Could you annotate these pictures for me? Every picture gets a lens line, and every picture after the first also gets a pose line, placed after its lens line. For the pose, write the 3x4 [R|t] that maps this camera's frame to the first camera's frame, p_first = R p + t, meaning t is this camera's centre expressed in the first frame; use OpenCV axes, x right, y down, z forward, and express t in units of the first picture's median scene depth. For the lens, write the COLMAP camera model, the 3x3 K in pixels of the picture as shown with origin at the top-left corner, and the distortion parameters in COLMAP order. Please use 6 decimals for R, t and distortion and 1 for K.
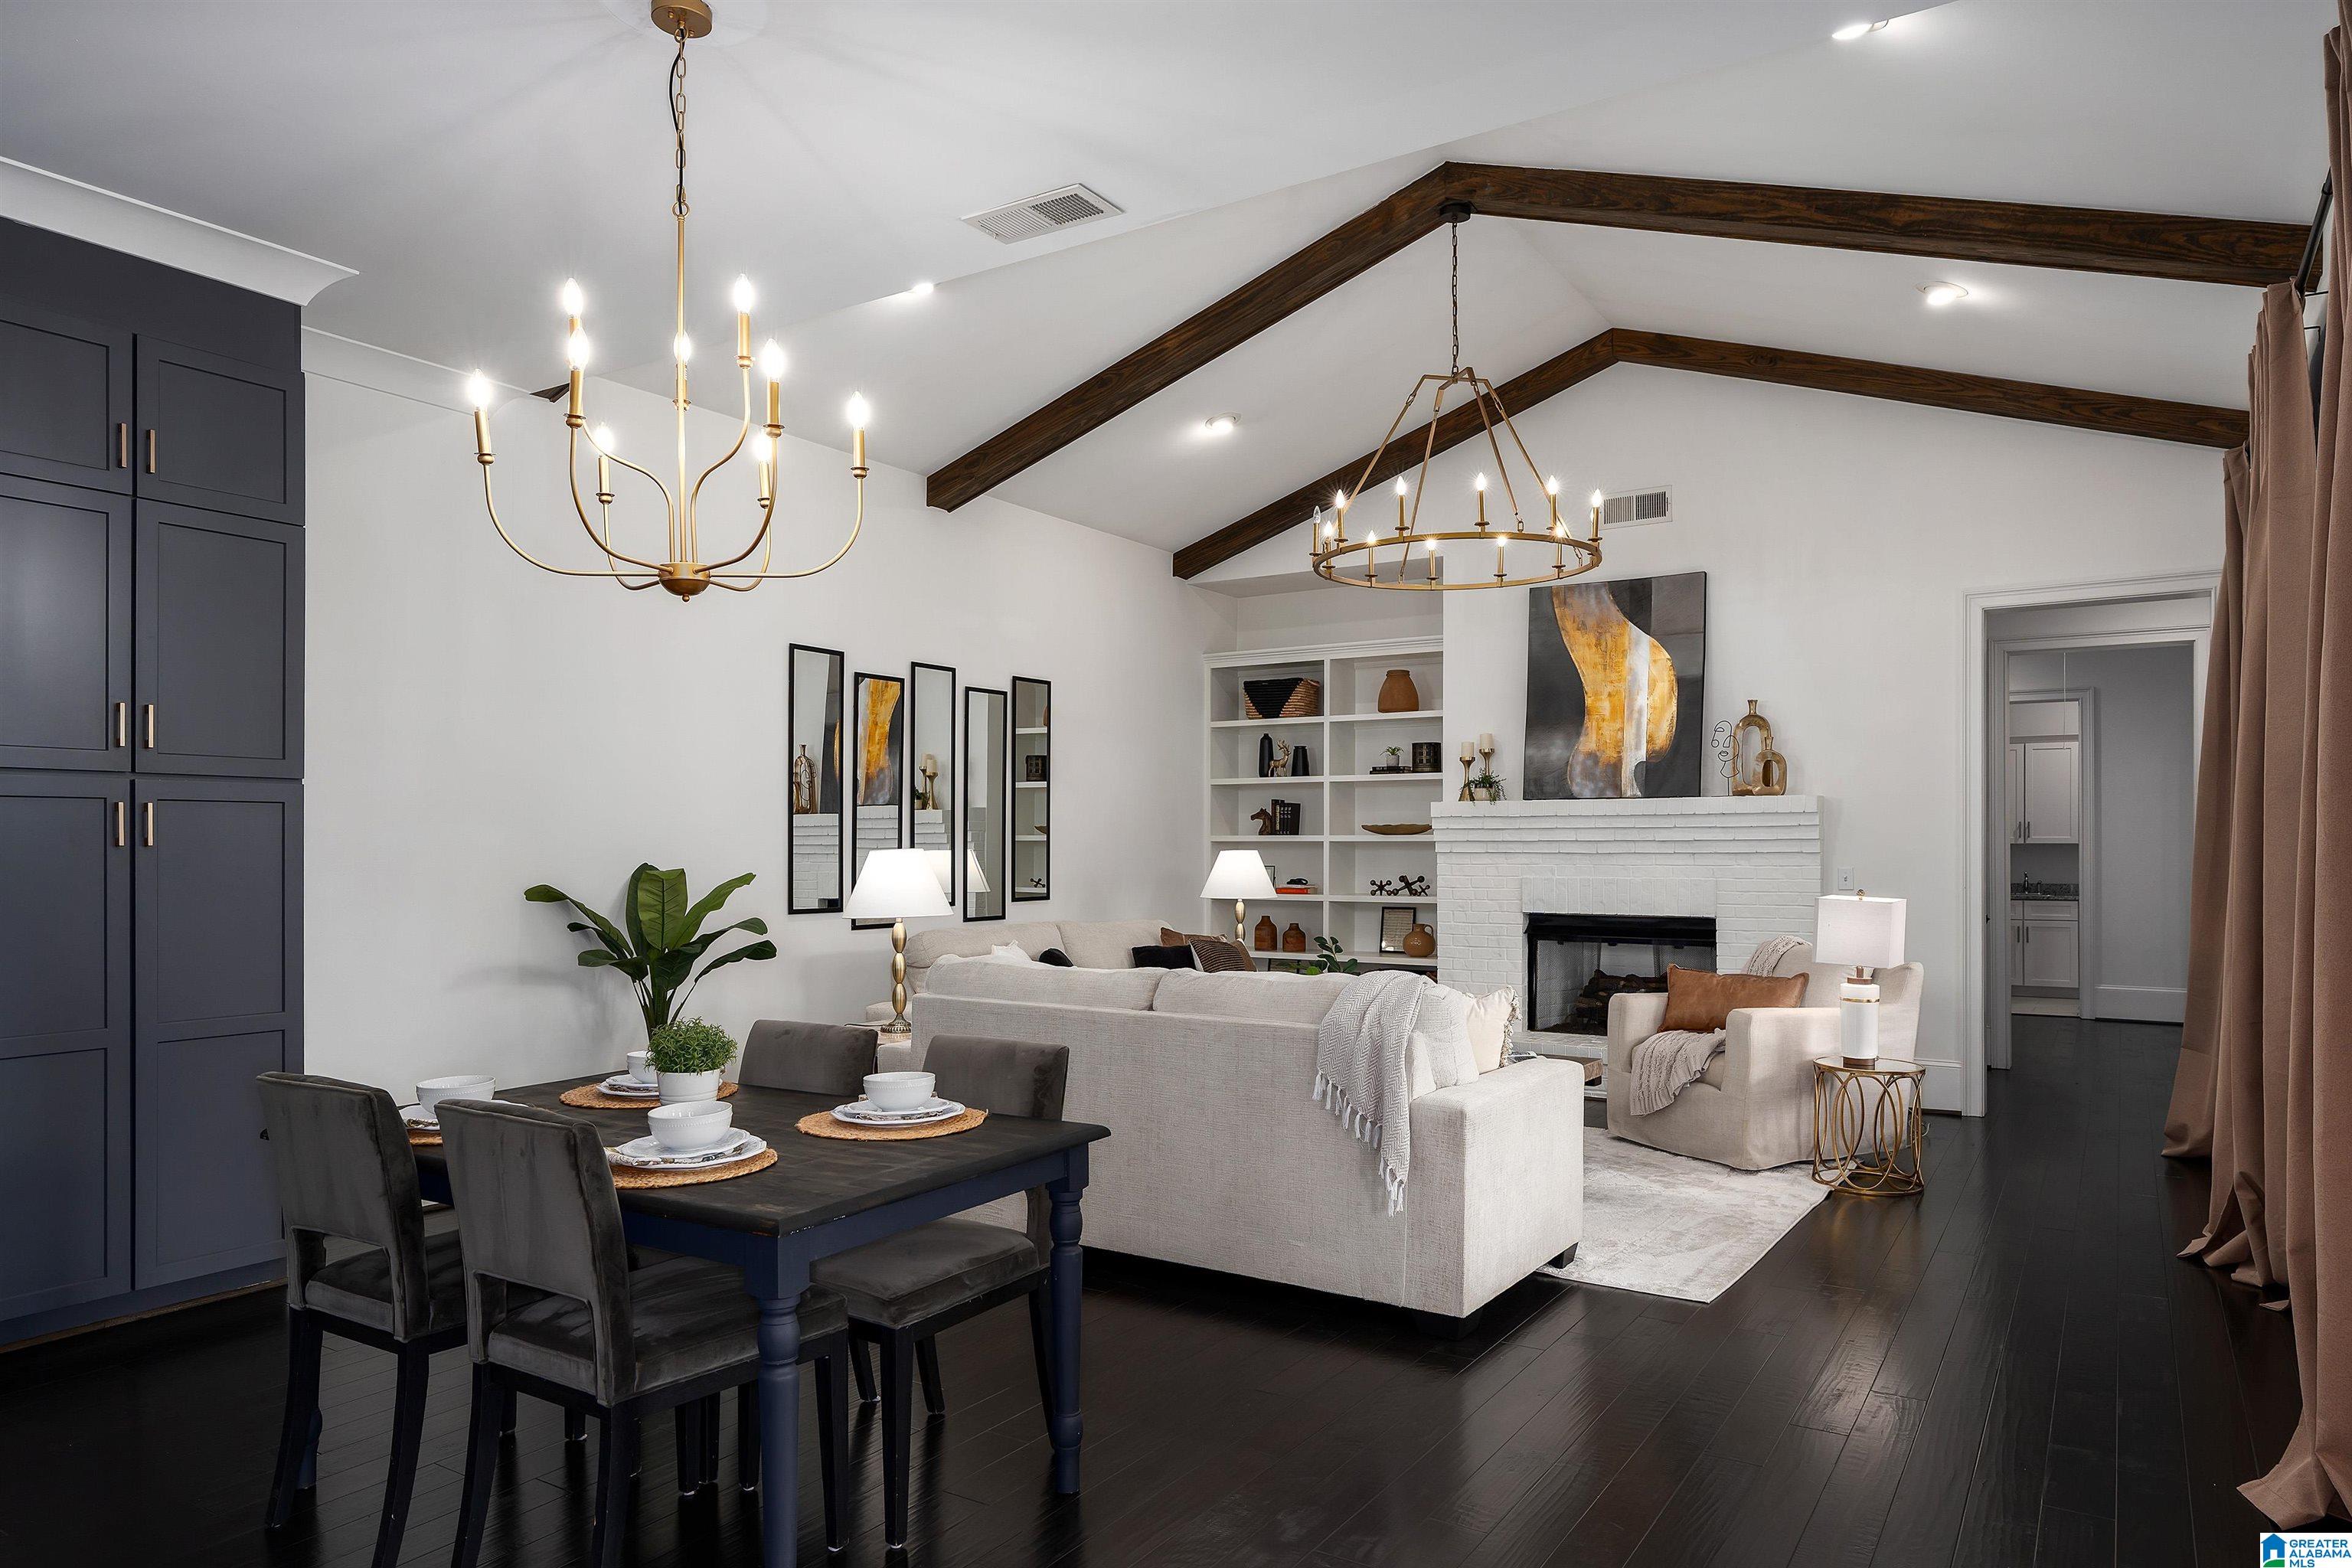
lens RADIAL K [[1493.2, 0, 1175.6], [0, 1493.2, 804.5], [0, 0, 1]] dist [-0.037092, -0.002373]
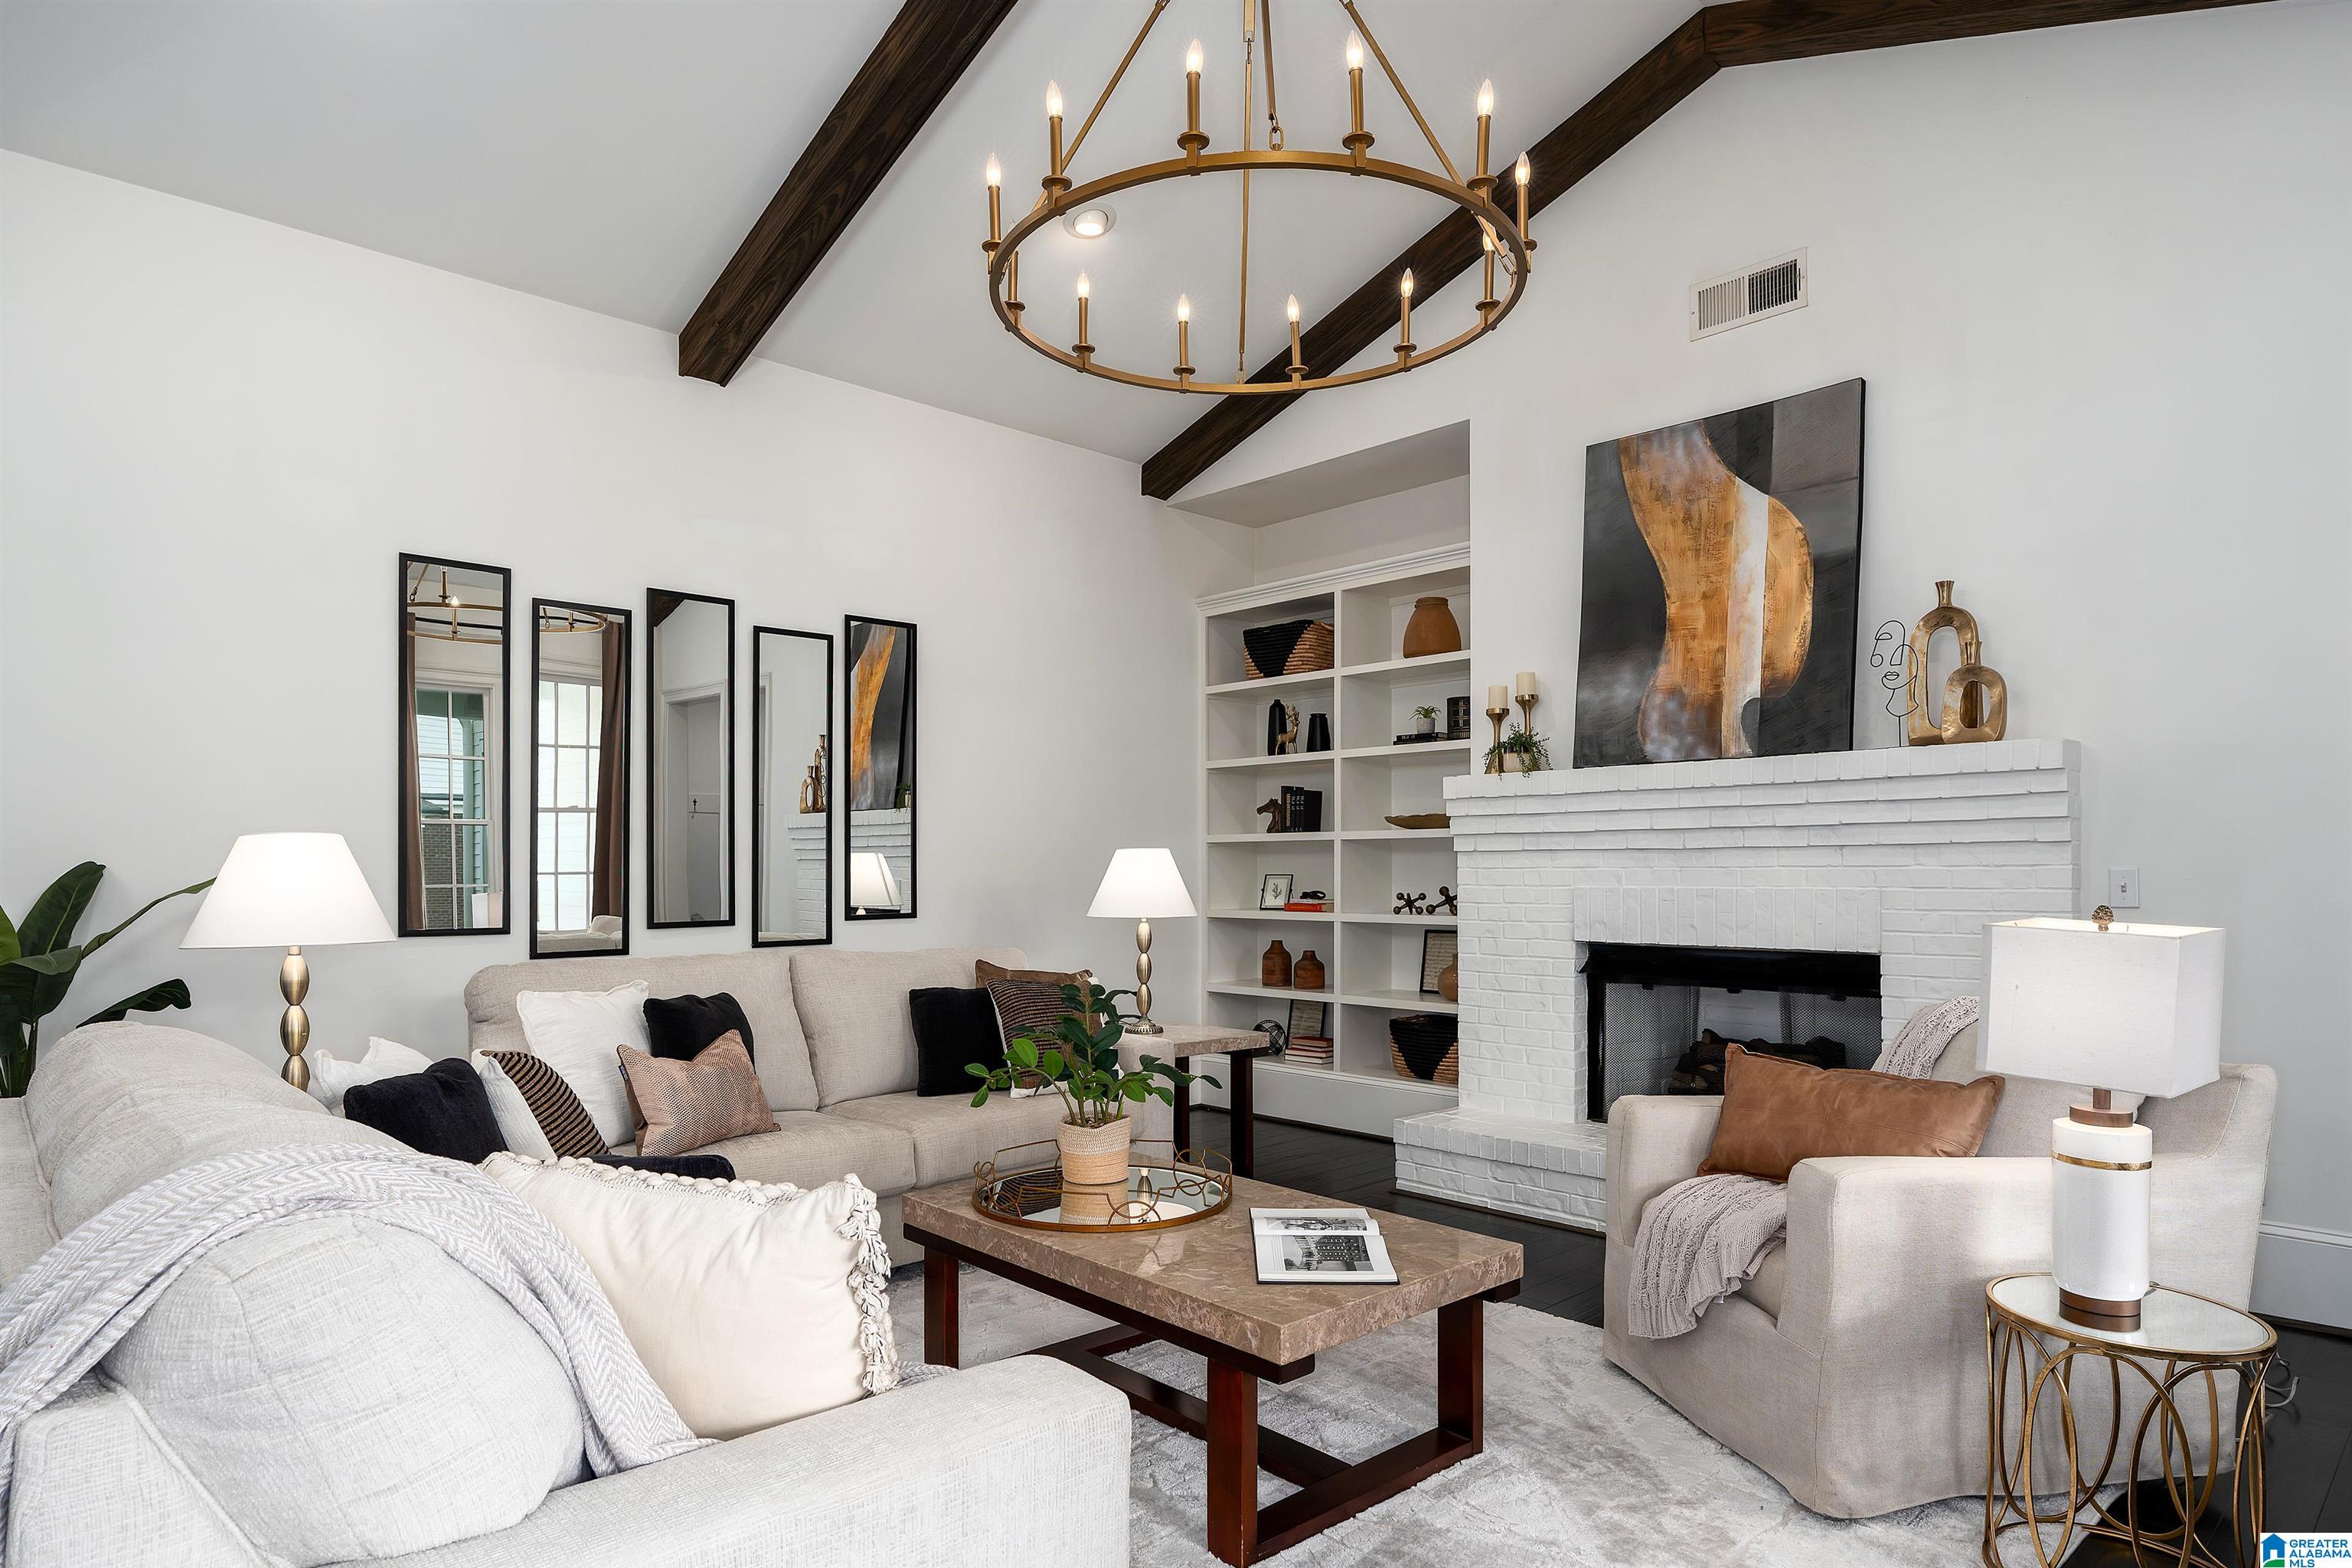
lens RADIAL K [[1340.7, 0, 1168.2], [0, 1340.7, 850.9], [0, 0, 1]] dist [-0.023539, 0.002451]
pose [[0.970921, -0.007211, -0.239291, 0.206553], [0.010862, 0.999844, 0.013945, 0.023557], [0.239153, -0.016139, 0.970848, 0.398336]]
